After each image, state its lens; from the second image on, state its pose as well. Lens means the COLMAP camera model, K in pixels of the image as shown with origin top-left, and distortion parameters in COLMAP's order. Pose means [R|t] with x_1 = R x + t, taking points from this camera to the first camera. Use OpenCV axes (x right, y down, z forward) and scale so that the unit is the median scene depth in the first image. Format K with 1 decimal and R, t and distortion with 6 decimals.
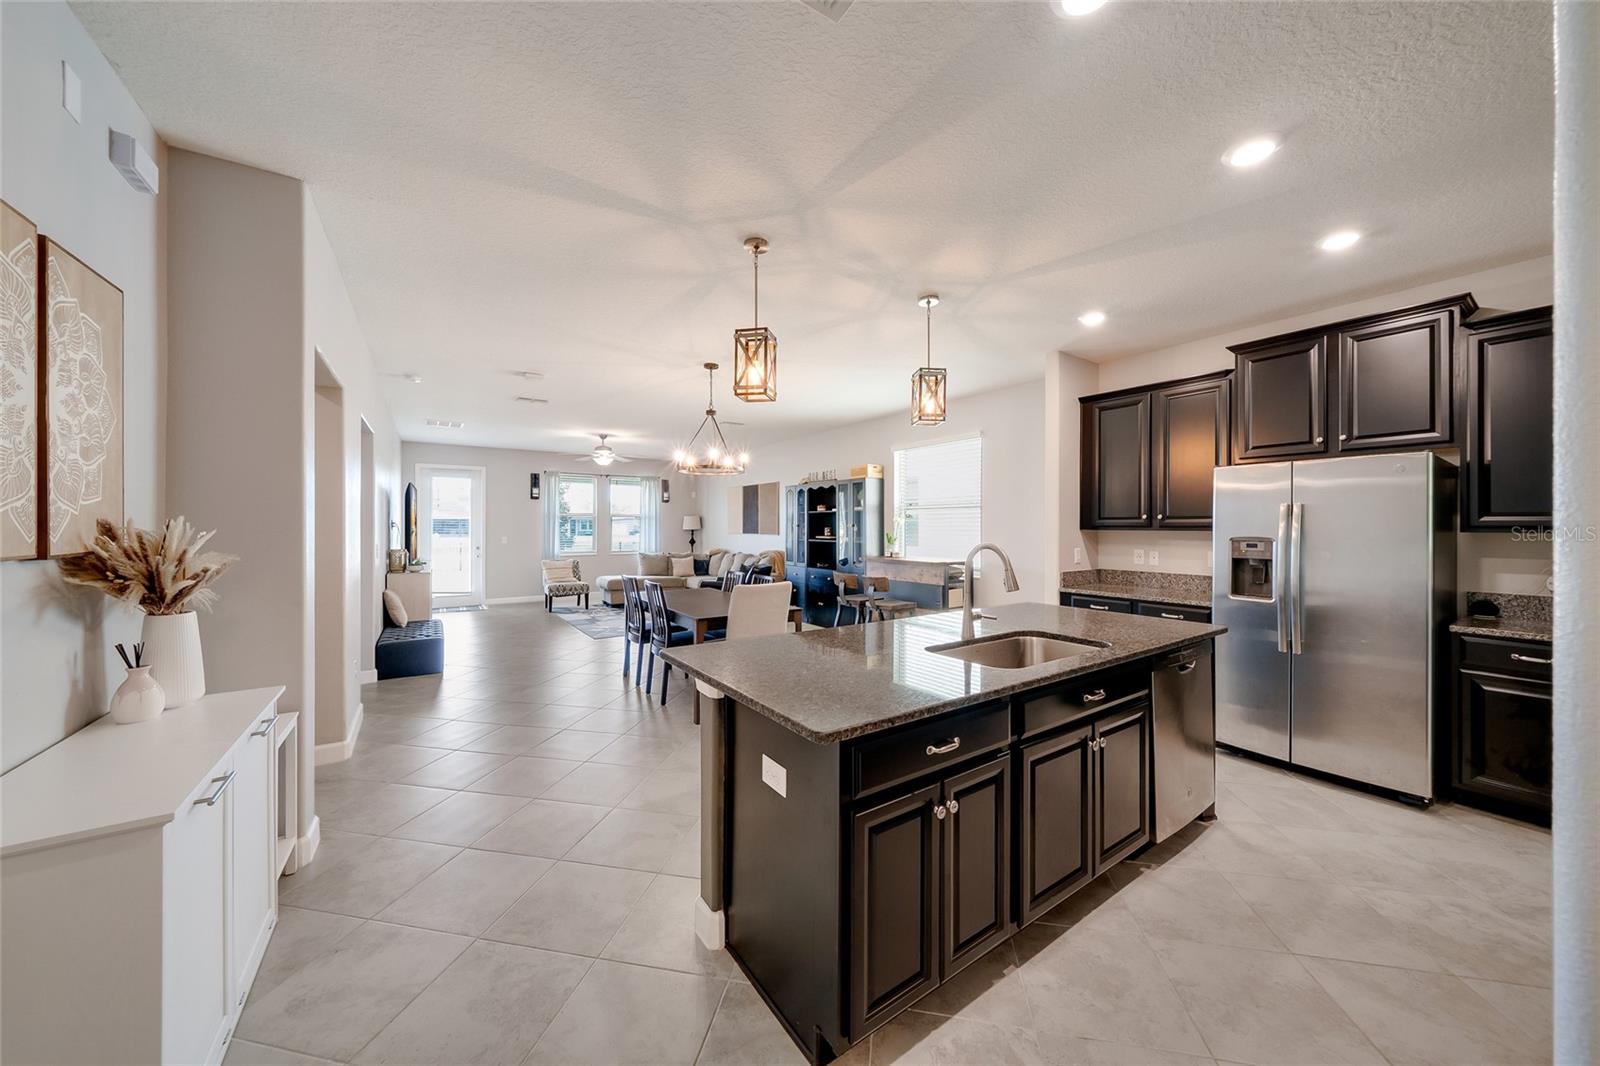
lens RADIAL K [[544.1, 0, 800.0], [0, 544.1, 533.0], [0, 0, 1]] dist [-0.008862, -0.000057]
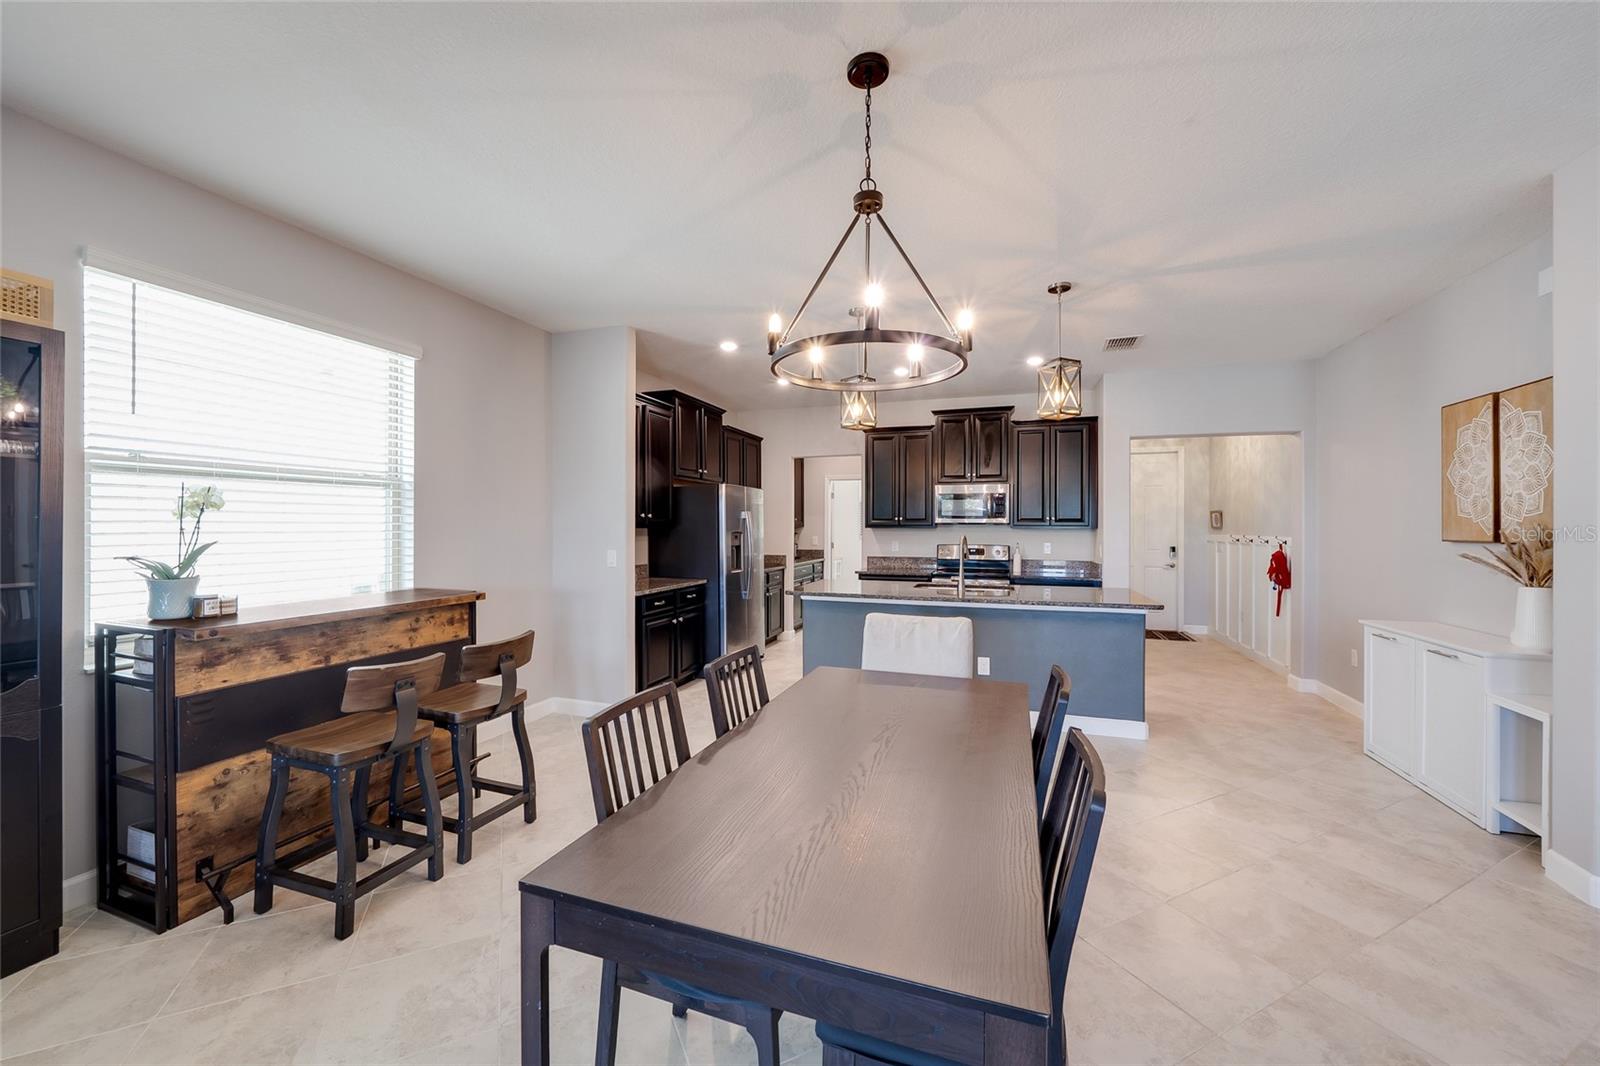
lens RADIAL K [[606.7, 0, 799.6], [0, 606.7, 524.8], [0, 0, 1]] dist [-0.000711, -0.000105]
pose [[-0.597313, -0.001453, 0.802007, -0.424559], [0.005467, 0.999968, 0.005883, -0.013754], [-0.801989, 0.007898, -0.597286, 1.182745]]
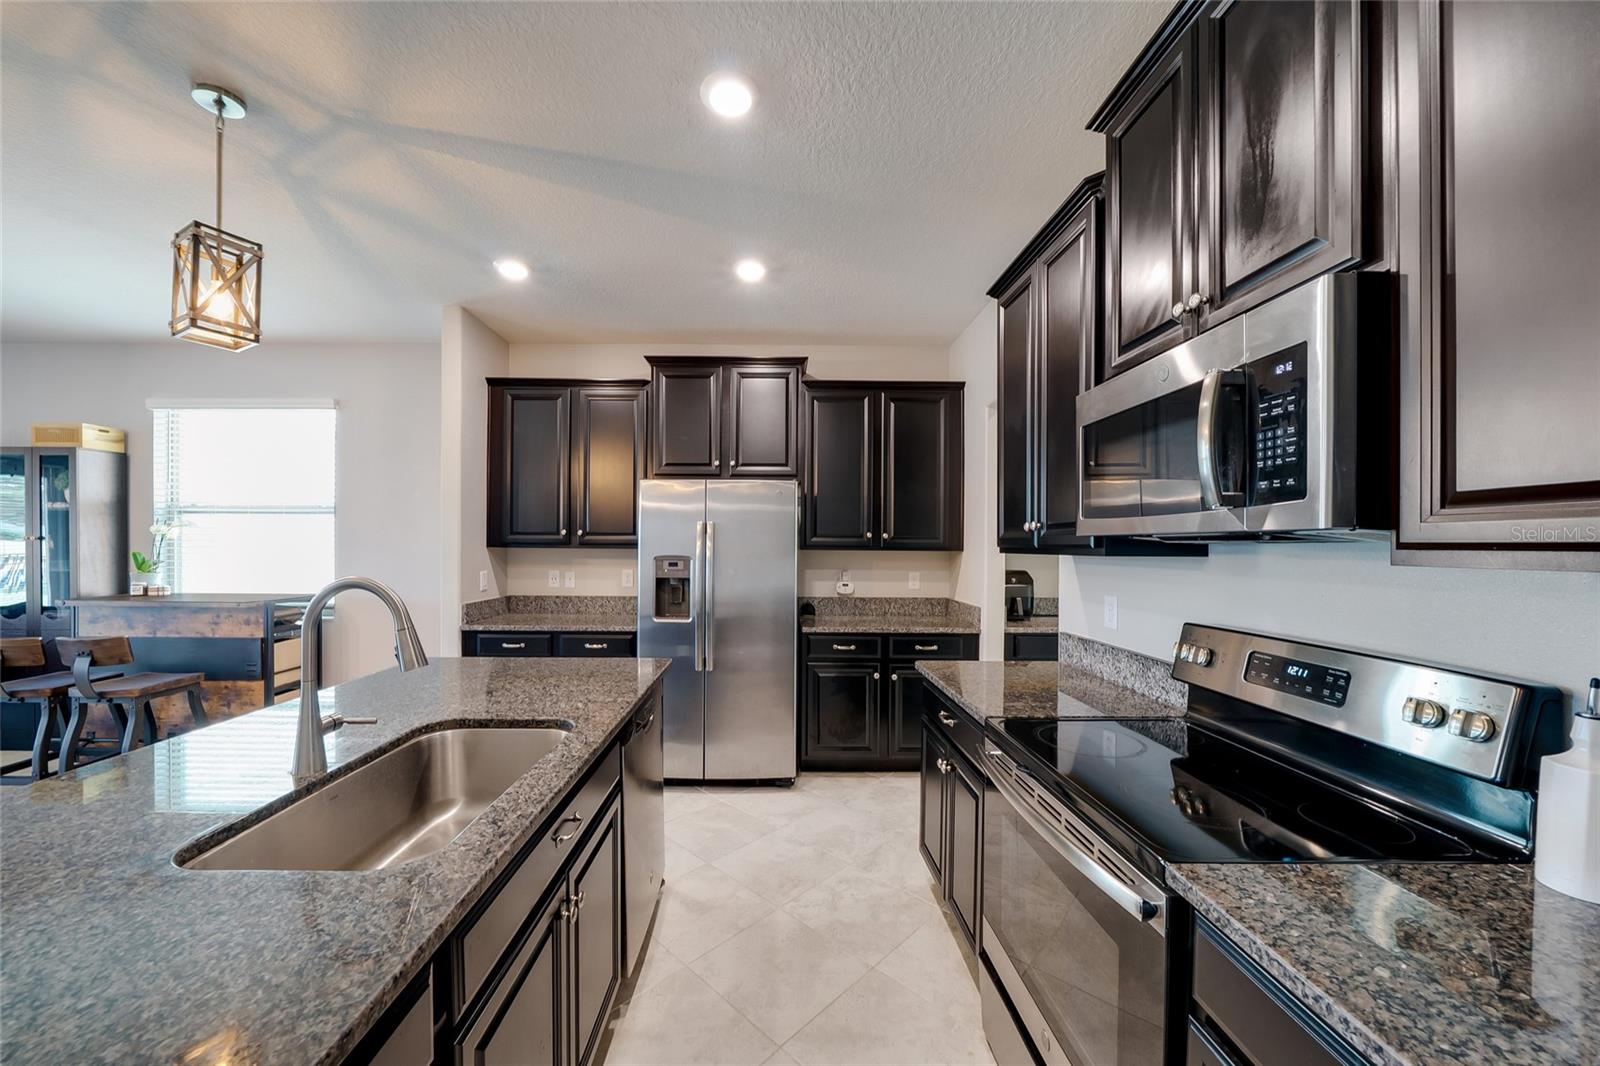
lens RADIAL K [[576.5, 0, 775.3], [0, 576.5, 544.7], [0, 0, 1]] dist [-0.008559, -0.000007]
pose [[0.557802, 0.002932, 0.829969, 0.054379], [0.003197, 0.999979, -0.005681, -0.003311], [-0.829968, 0.005822, 0.557781, 0.172808]]
